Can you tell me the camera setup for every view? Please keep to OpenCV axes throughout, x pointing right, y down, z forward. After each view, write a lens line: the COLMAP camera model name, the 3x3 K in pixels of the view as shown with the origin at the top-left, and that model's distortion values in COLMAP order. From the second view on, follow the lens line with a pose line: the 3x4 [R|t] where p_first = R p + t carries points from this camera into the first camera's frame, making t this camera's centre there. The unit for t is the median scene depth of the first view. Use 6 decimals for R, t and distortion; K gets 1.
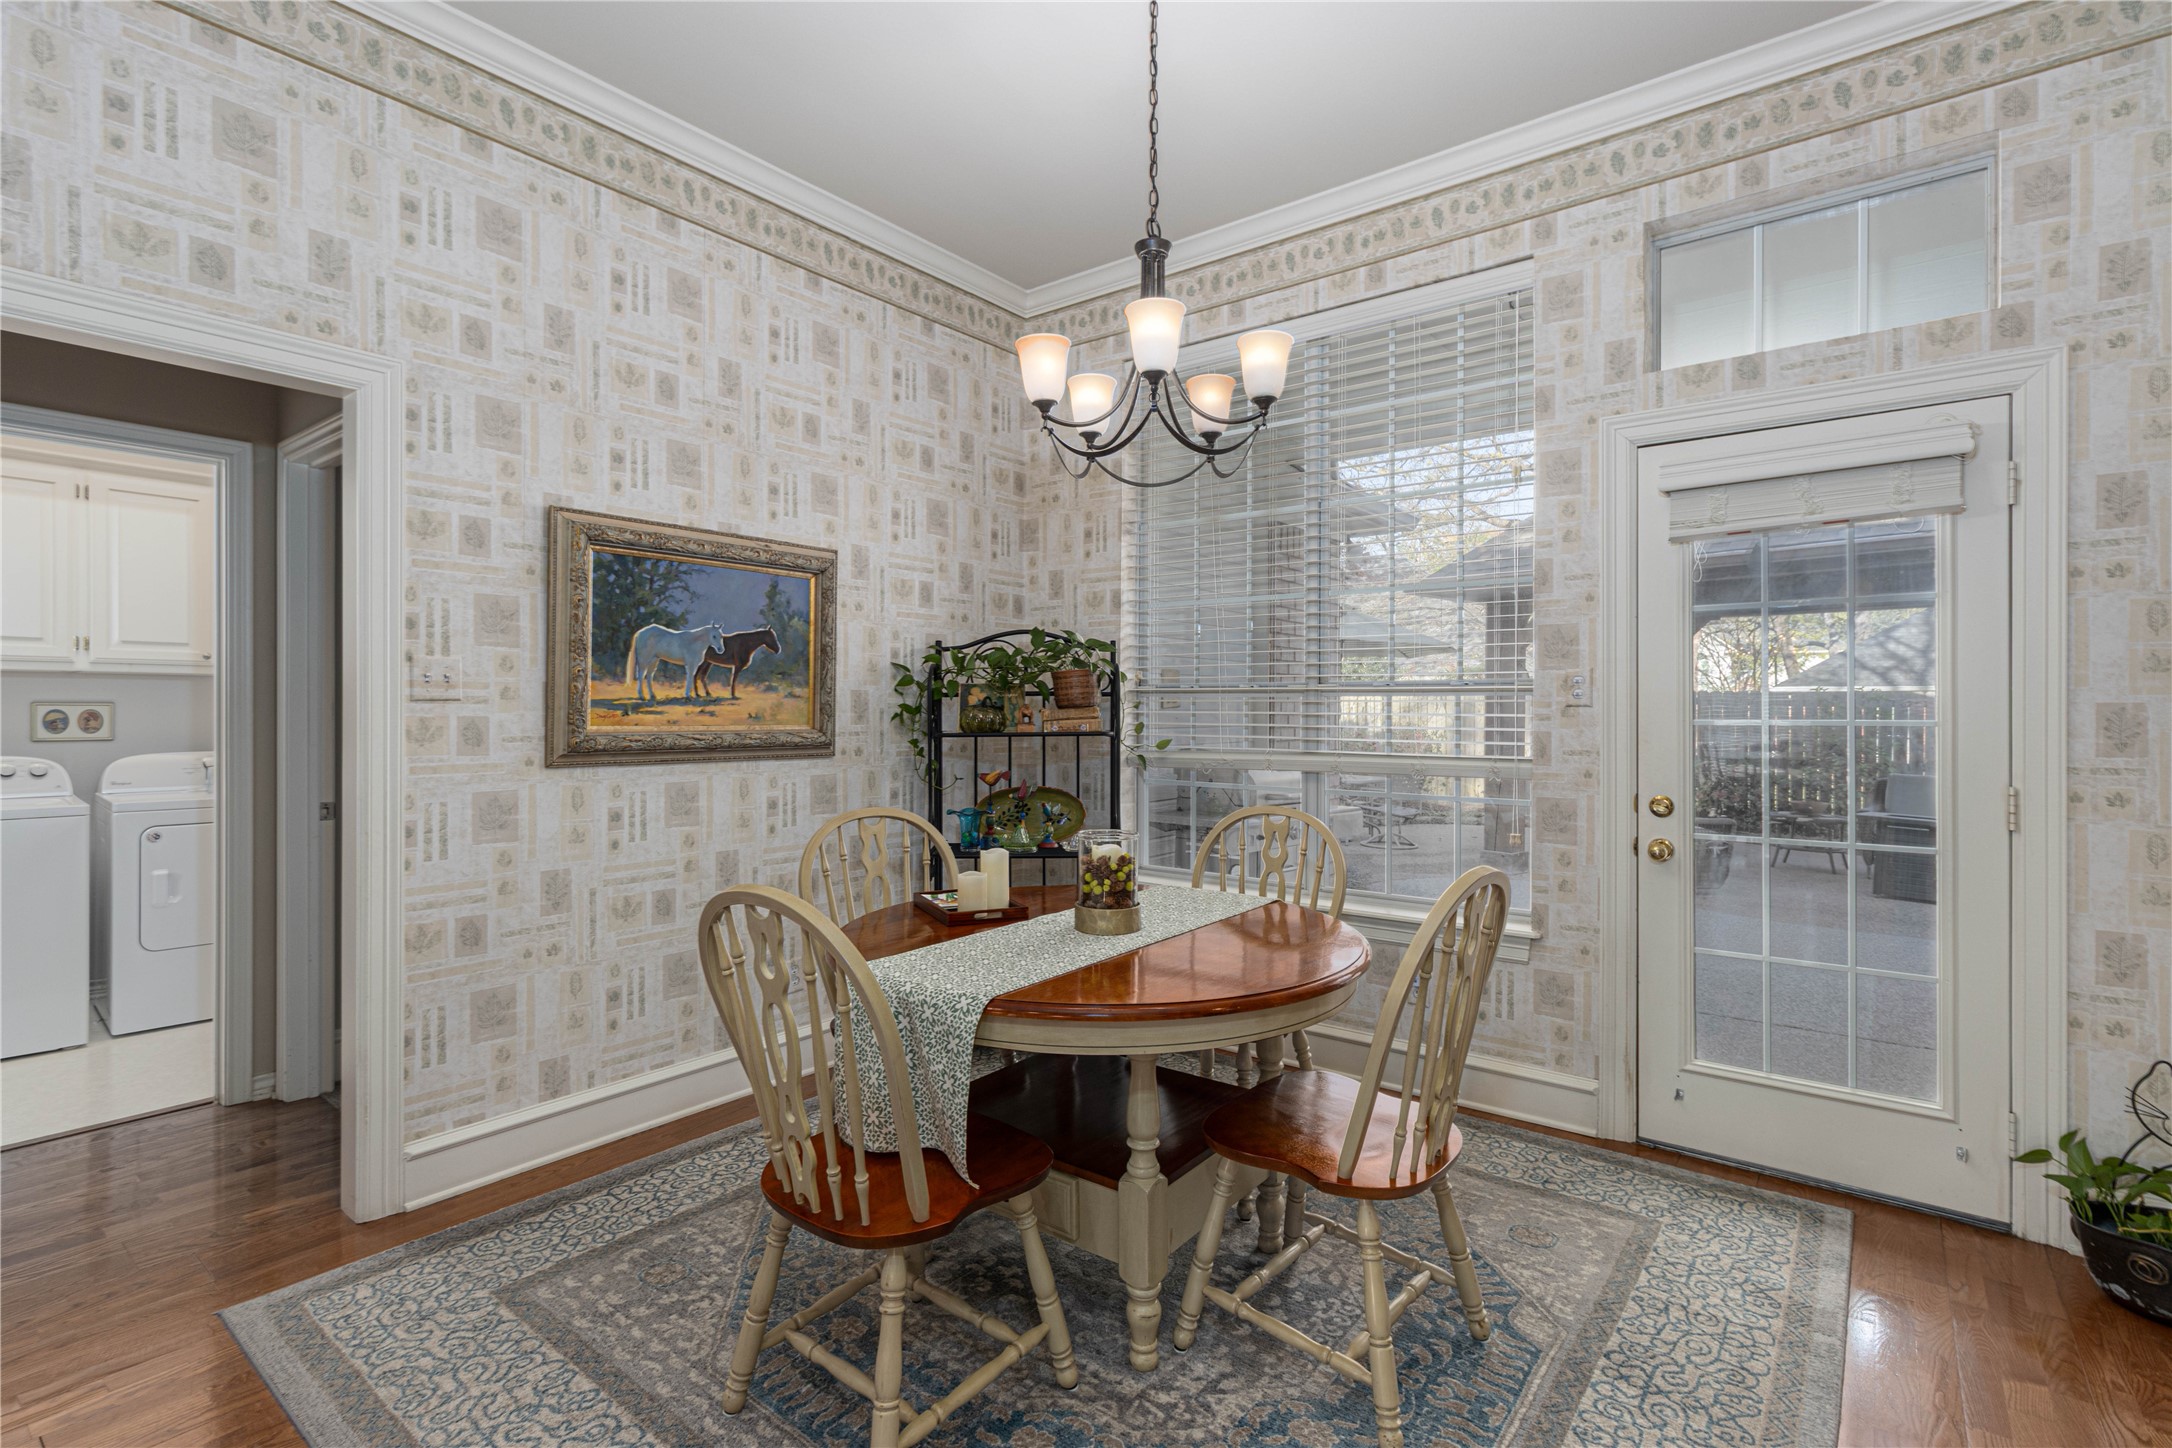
lens RADIAL K [[1005.6, 0, 1080.1], [0, 1005.6, 719.5], [0, 0, 1]] dist [-0.004009, -0.000446]
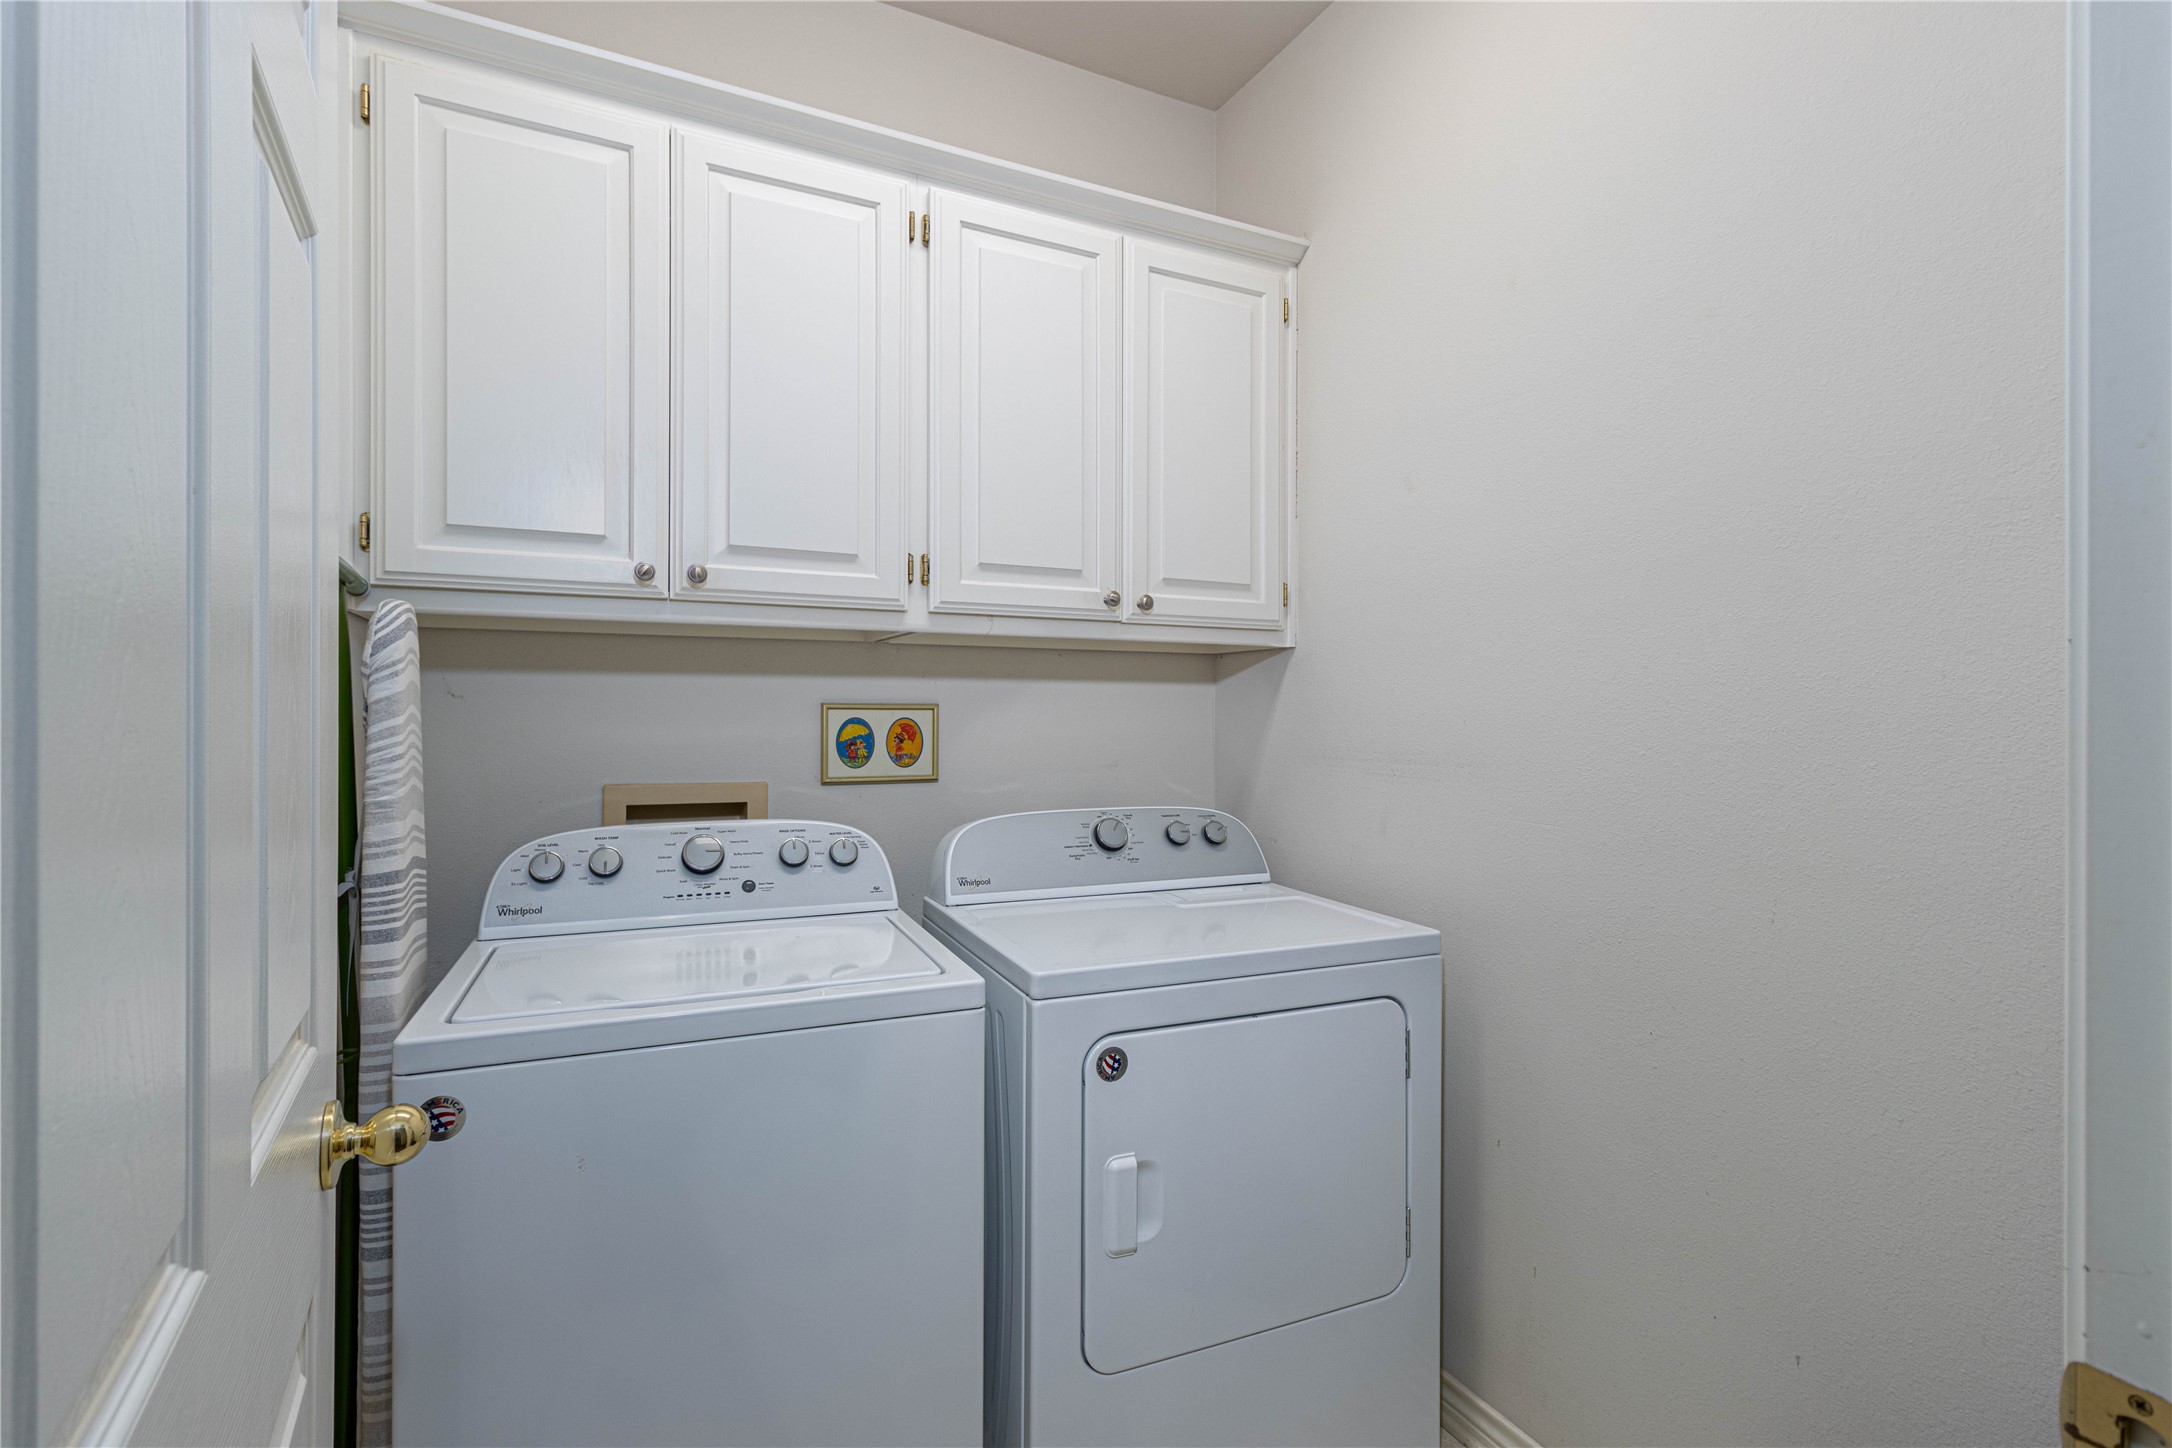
lens RADIAL K [[1005.6, 0, 1088.8], [0, 1005.6, 727.1], [0, 0, 1]] dist [-0.004009, -0.000446]
pose [[0.891442, -0.000999, -0.453134, -0.719598], [-0.001179, 0.999989, -0.004524, -0.003876], [0.453134, 0.004567, 0.891431, 0.629440]]
